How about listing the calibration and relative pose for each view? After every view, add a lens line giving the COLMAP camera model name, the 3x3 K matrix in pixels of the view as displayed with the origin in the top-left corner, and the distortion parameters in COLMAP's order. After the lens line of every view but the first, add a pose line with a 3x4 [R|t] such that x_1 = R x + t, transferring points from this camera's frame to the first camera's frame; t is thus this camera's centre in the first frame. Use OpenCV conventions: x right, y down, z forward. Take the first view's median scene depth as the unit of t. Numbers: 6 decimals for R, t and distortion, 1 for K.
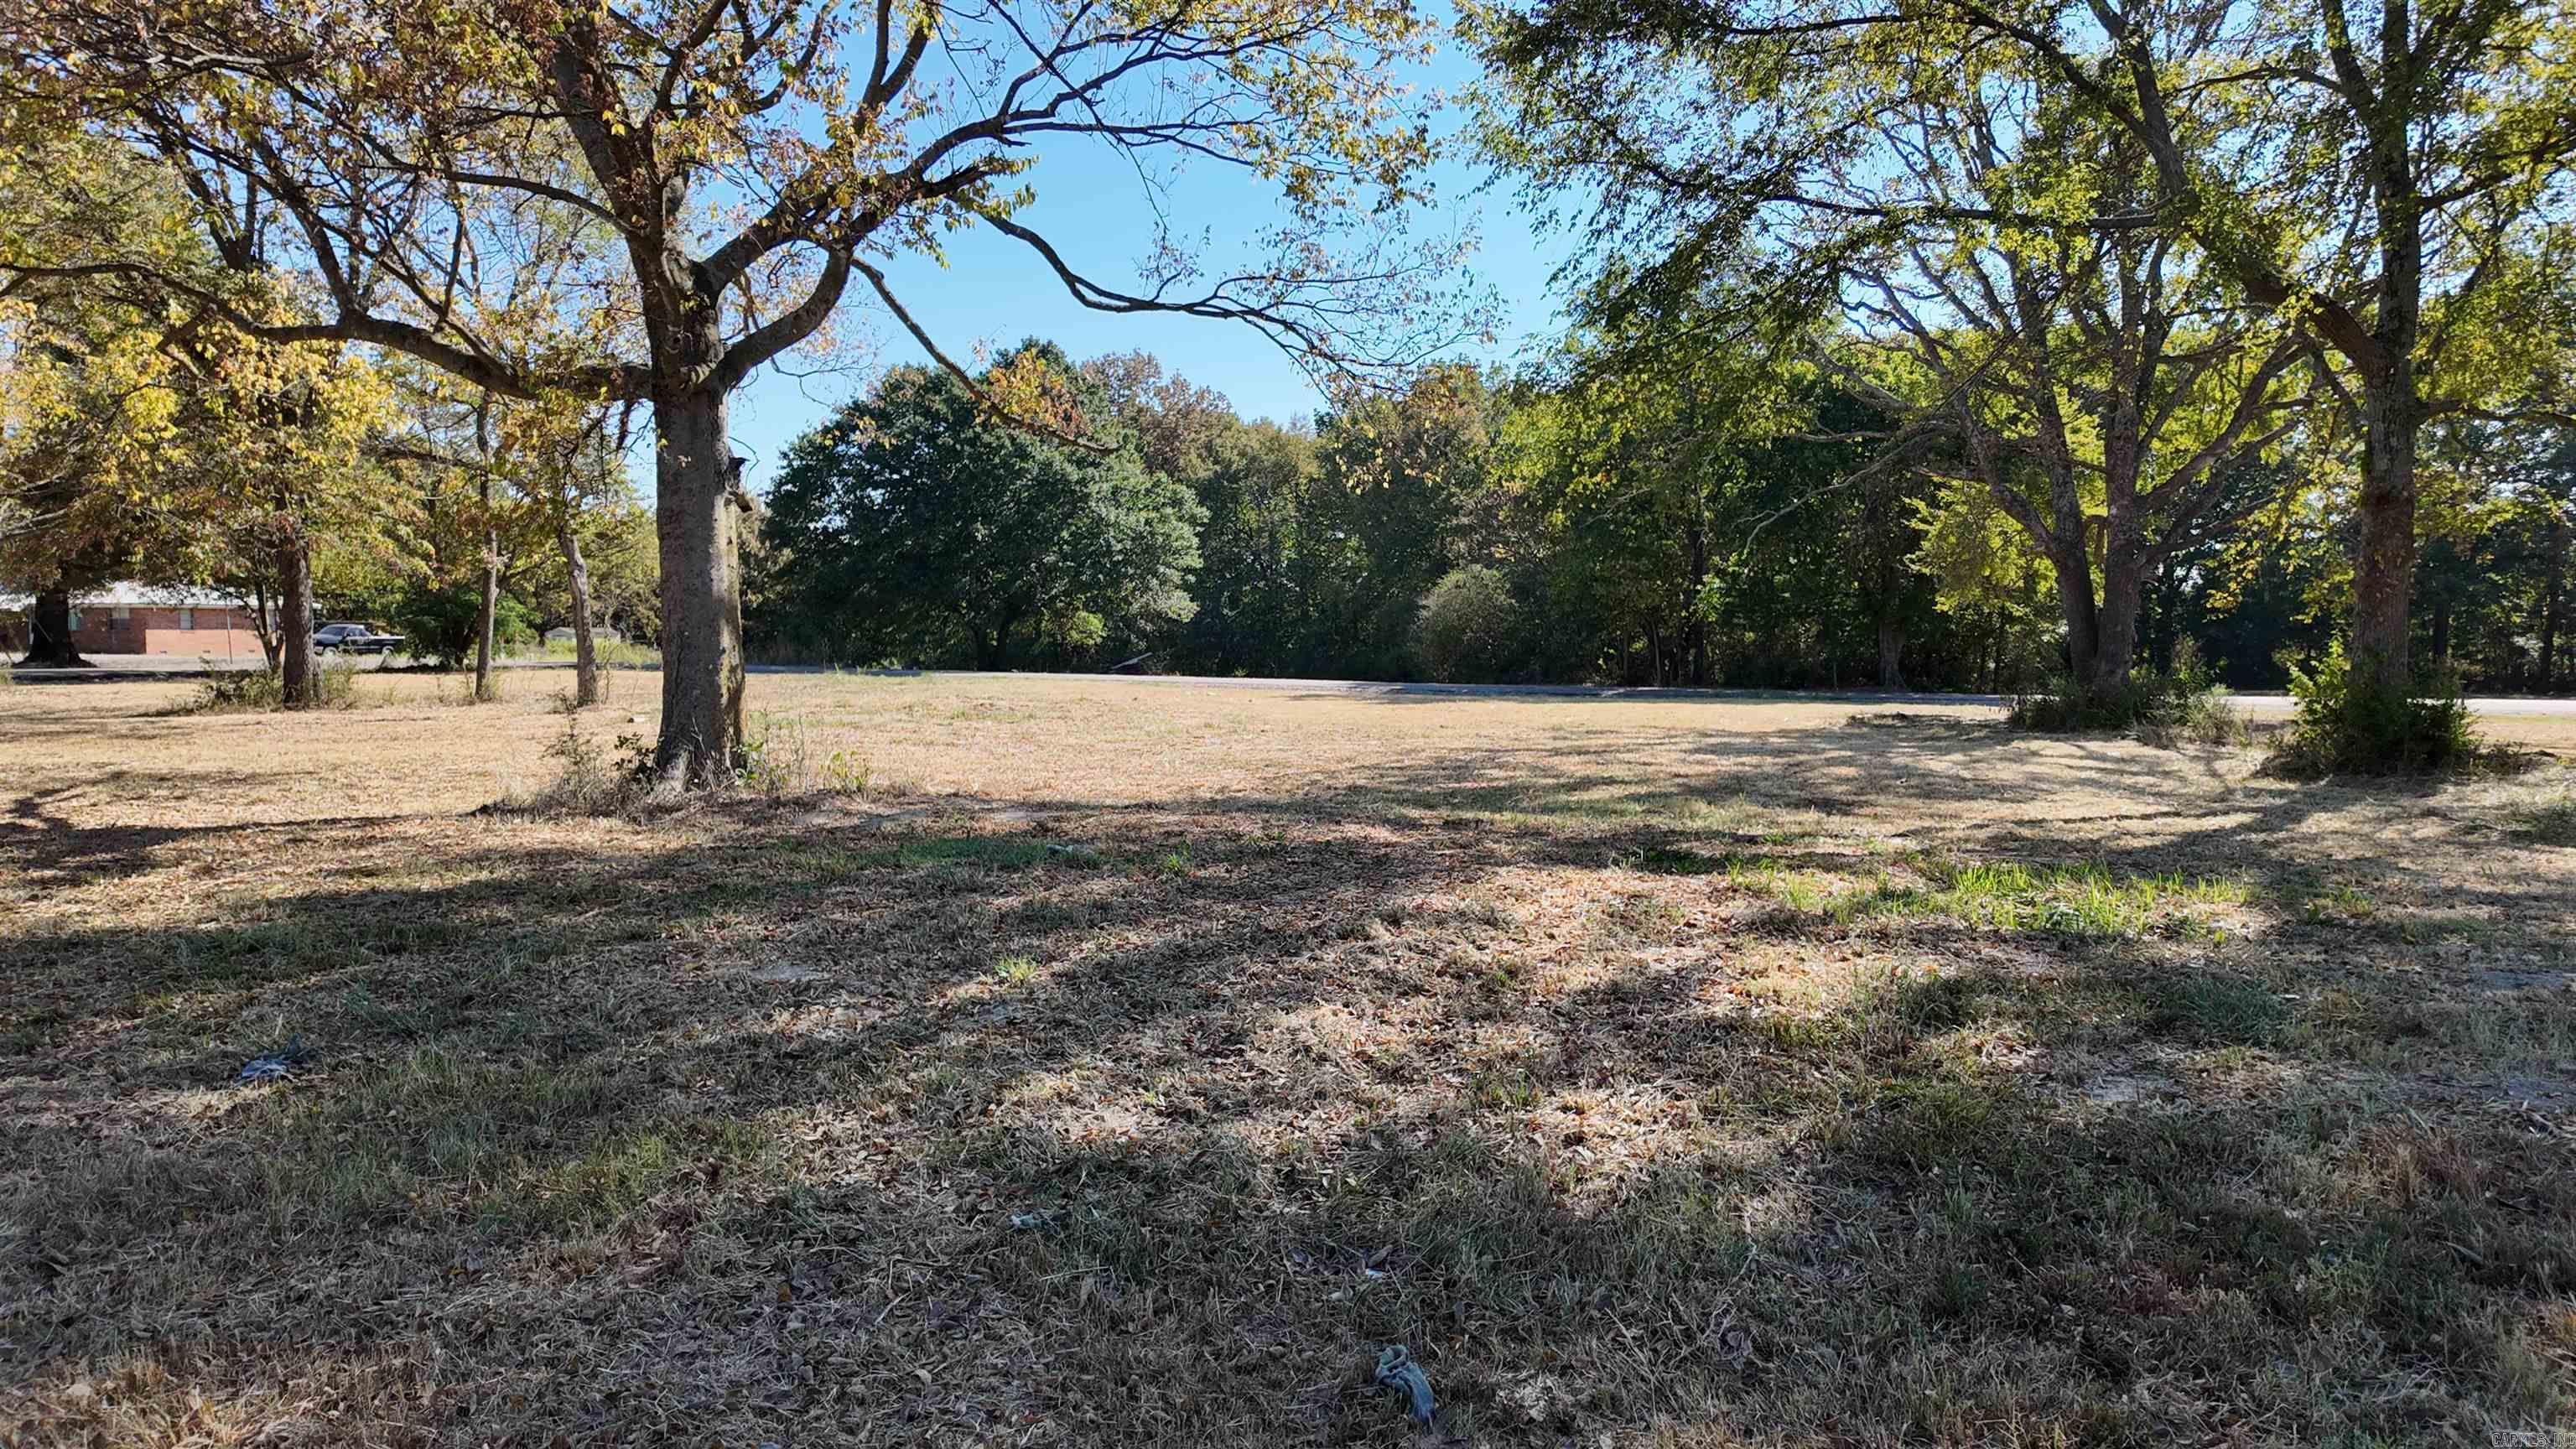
lens RADIAL K [[1495.9, 0, 1293.1], [0, 1495.9, 720.8], [0, 0, 1]] dist [0.077563, -0.081577]
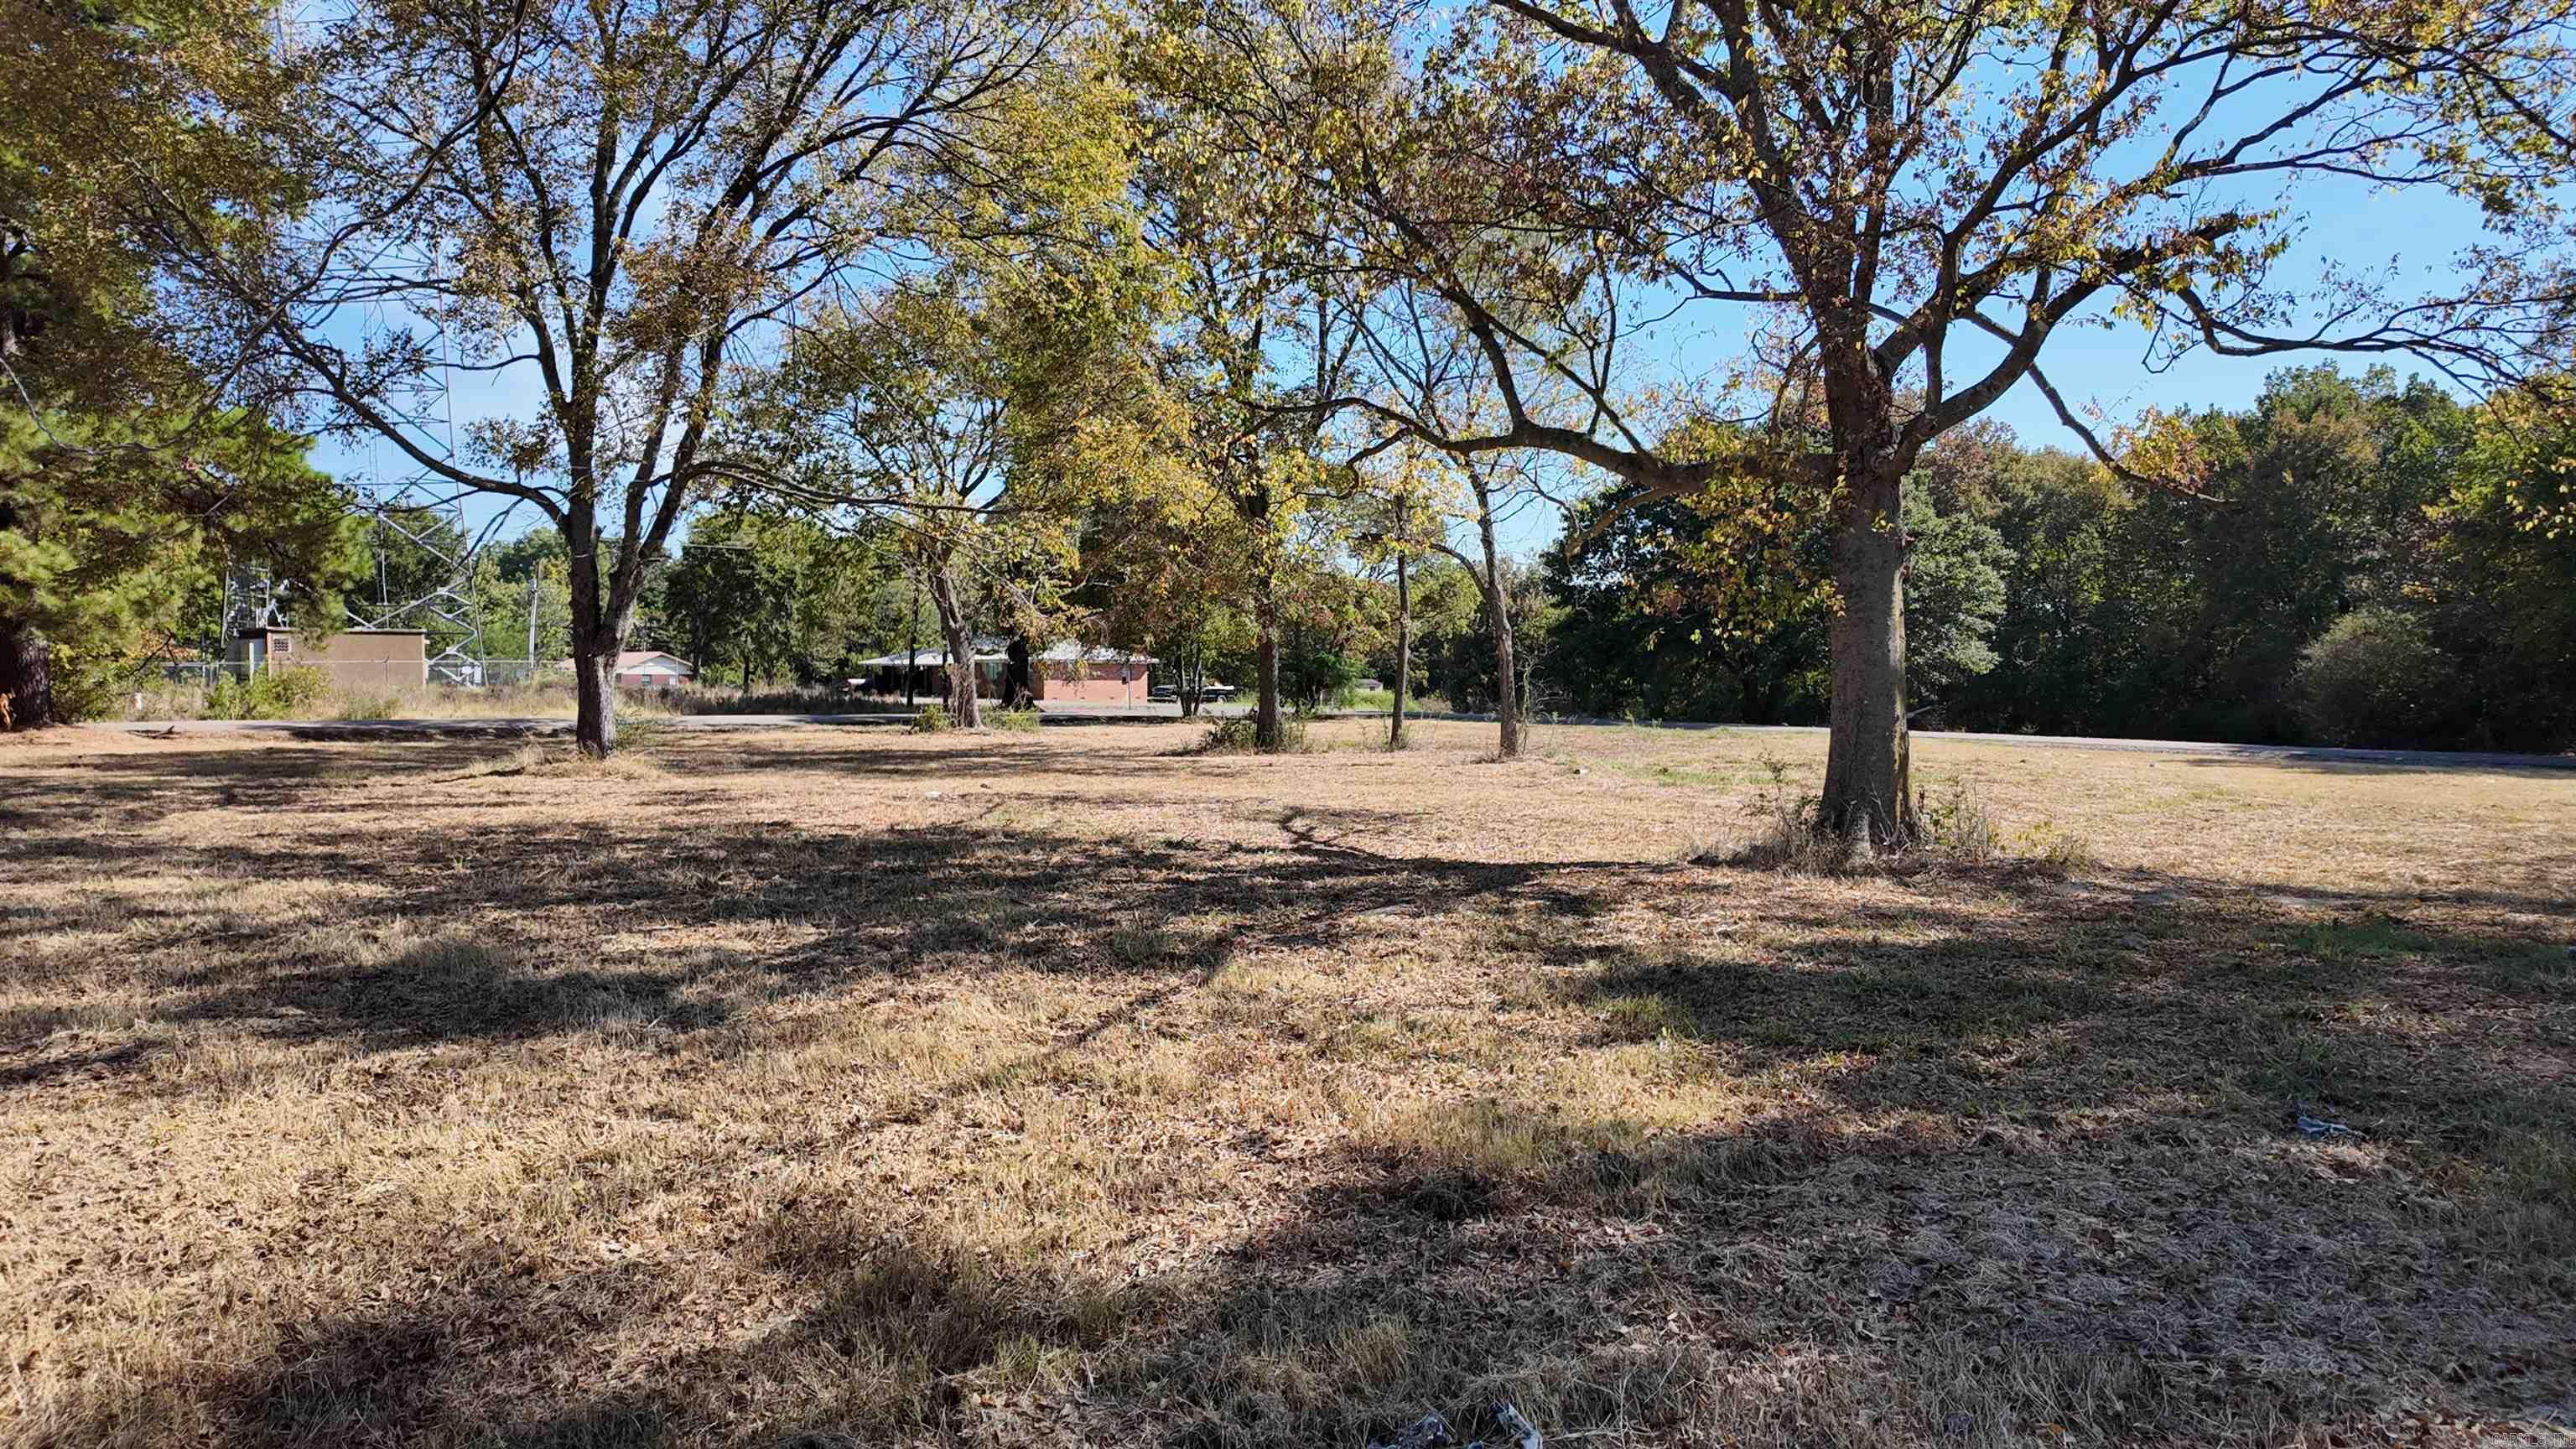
lens RADIAL K [[1507.8, 0, 1288.0], [0, 1507.8, 724.5], [0, 0, 1]] dist [0.036652, -0.030420]
pose [[0.903579, 0.015583, -0.428138, -0.289059], [-0.028377, 0.999321, -0.023517, -0.004848], [0.427480, 0.033399, 0.903408, -0.115880]]
